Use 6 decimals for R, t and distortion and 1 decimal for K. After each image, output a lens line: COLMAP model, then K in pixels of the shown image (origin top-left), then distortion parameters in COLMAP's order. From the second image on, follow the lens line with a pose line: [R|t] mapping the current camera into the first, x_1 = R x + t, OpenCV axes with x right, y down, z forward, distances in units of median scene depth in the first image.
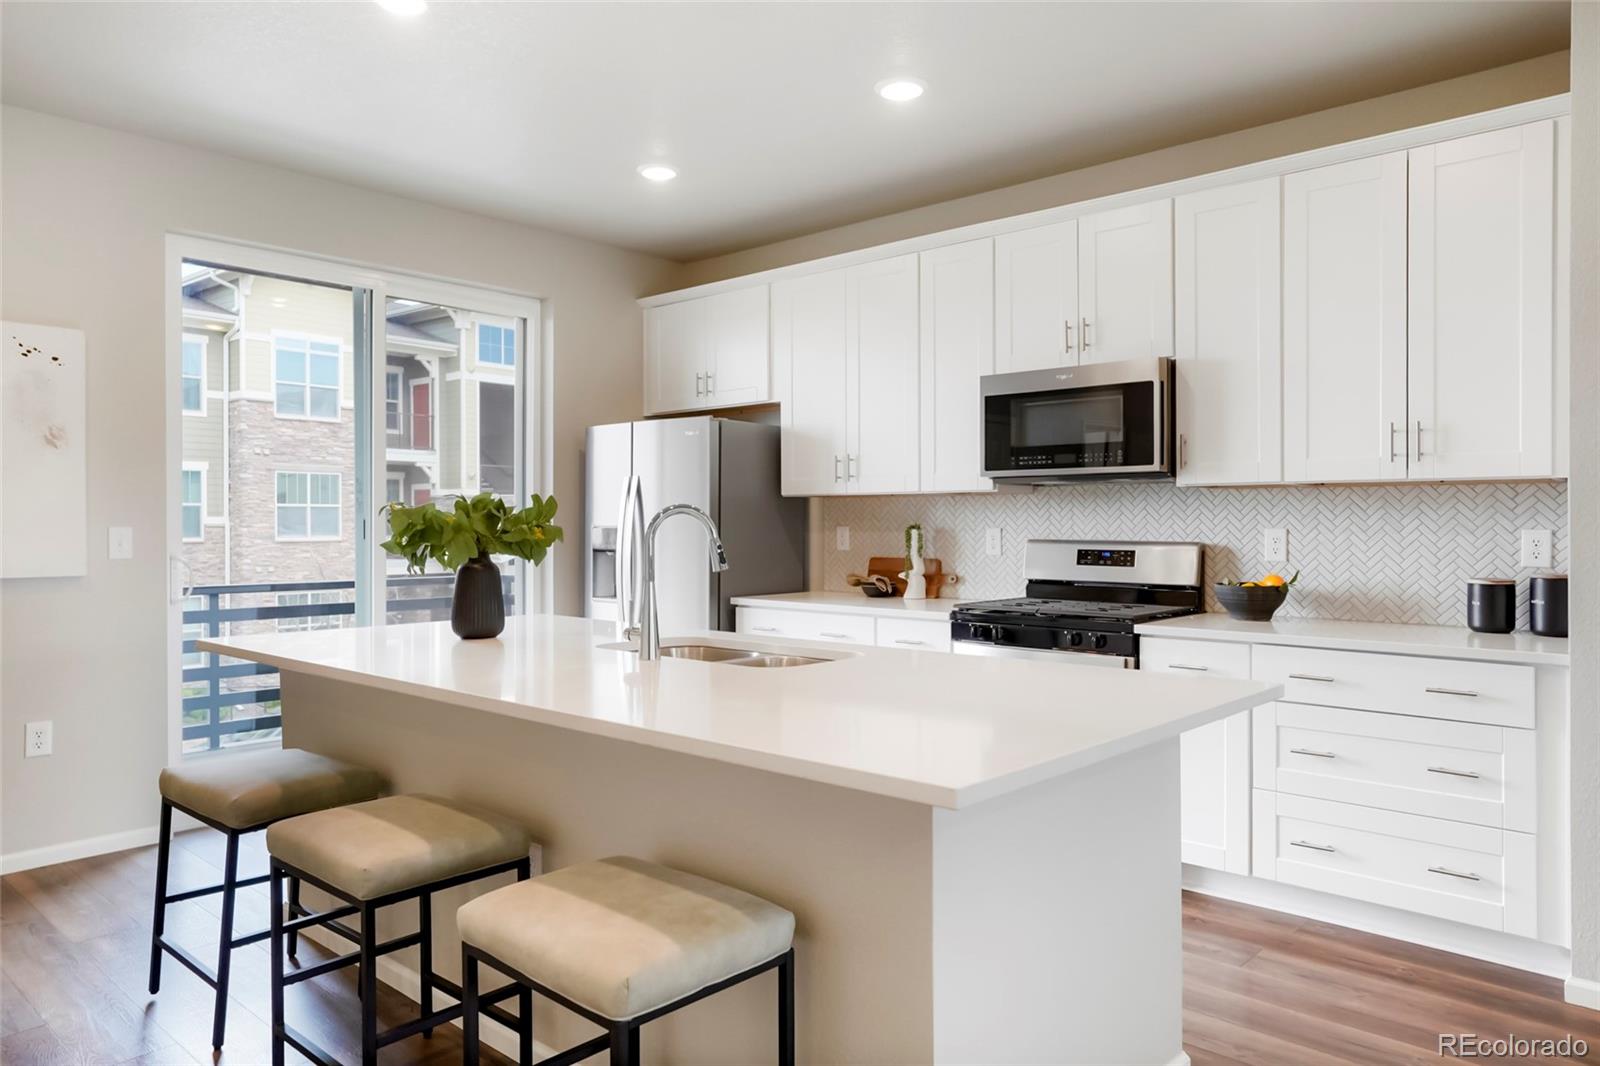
lens RADIAL K [[1055.1, 0, 800.0], [0, 1055.1, 533.0], [0, 0, 1]] dist [-0.035695, -0.000050]
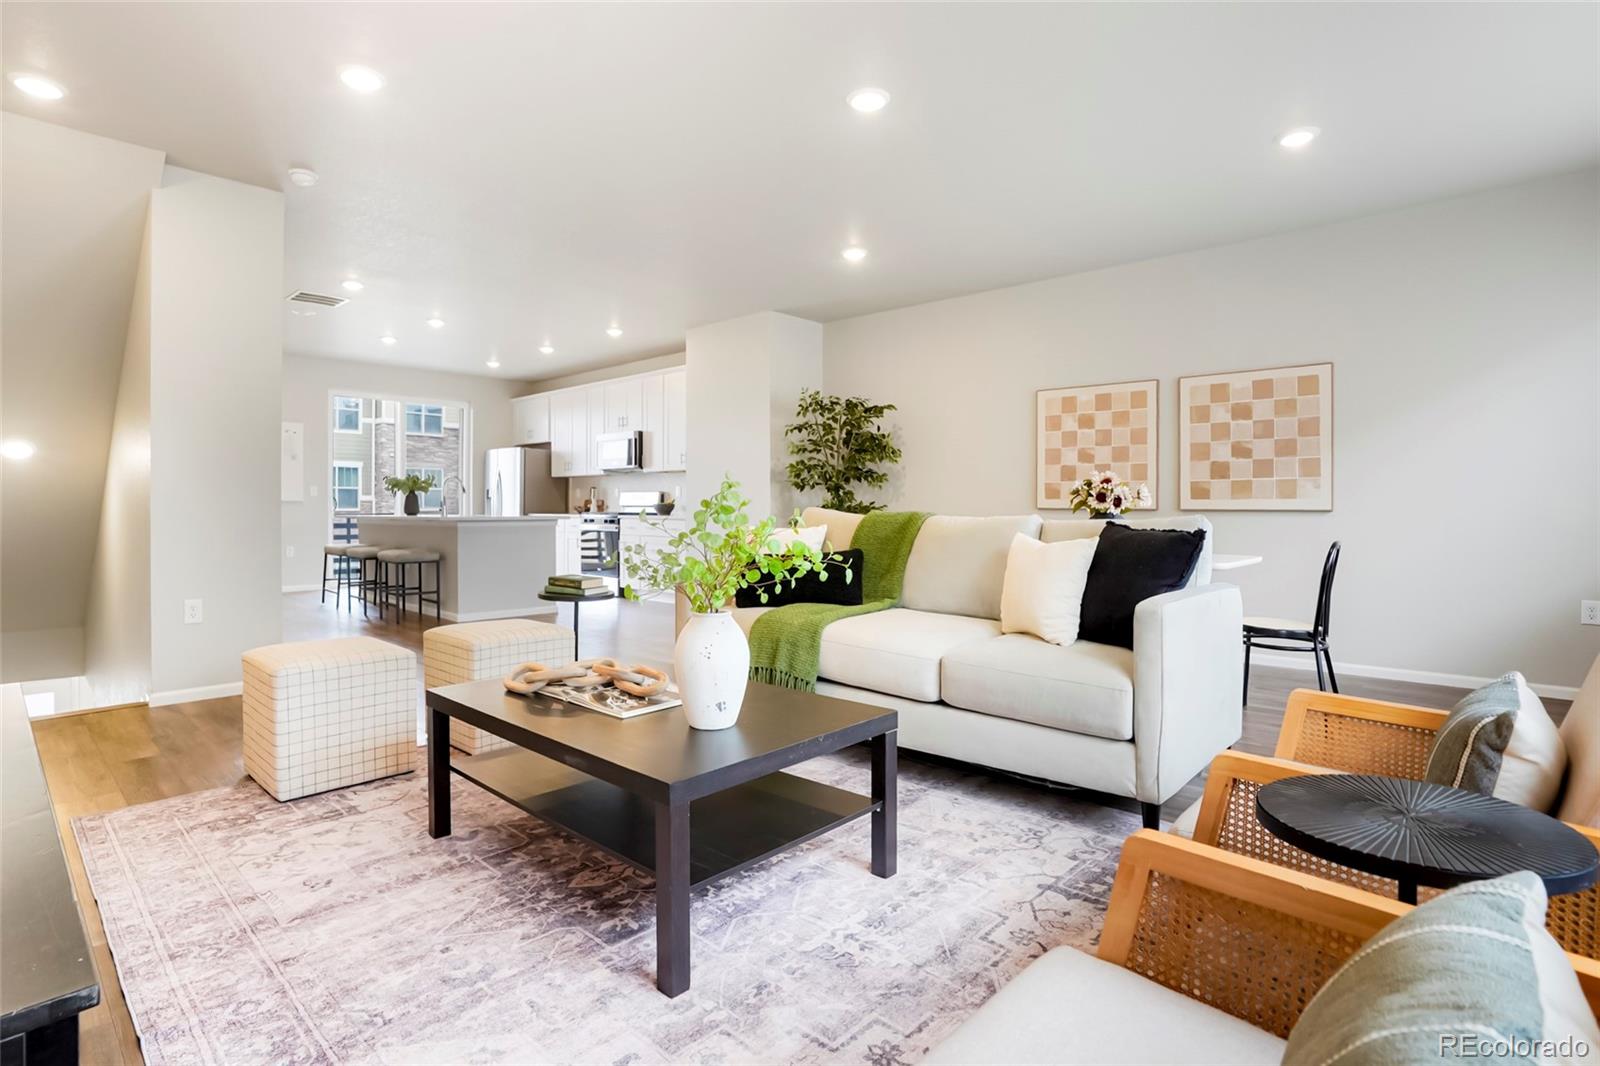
lens RADIAL K [[798.4, 0, 800.0], [0, 798.4, 533.0], [0, 0, 1]] dist [-0.067459, -0.000082]
pose [[0.999859, 0.004938, -0.016069, 0.647269], [-0.004583, 0.999746, 0.022053, 0.060691], [0.016174, -0.021976, 0.999628, -1.005515]]
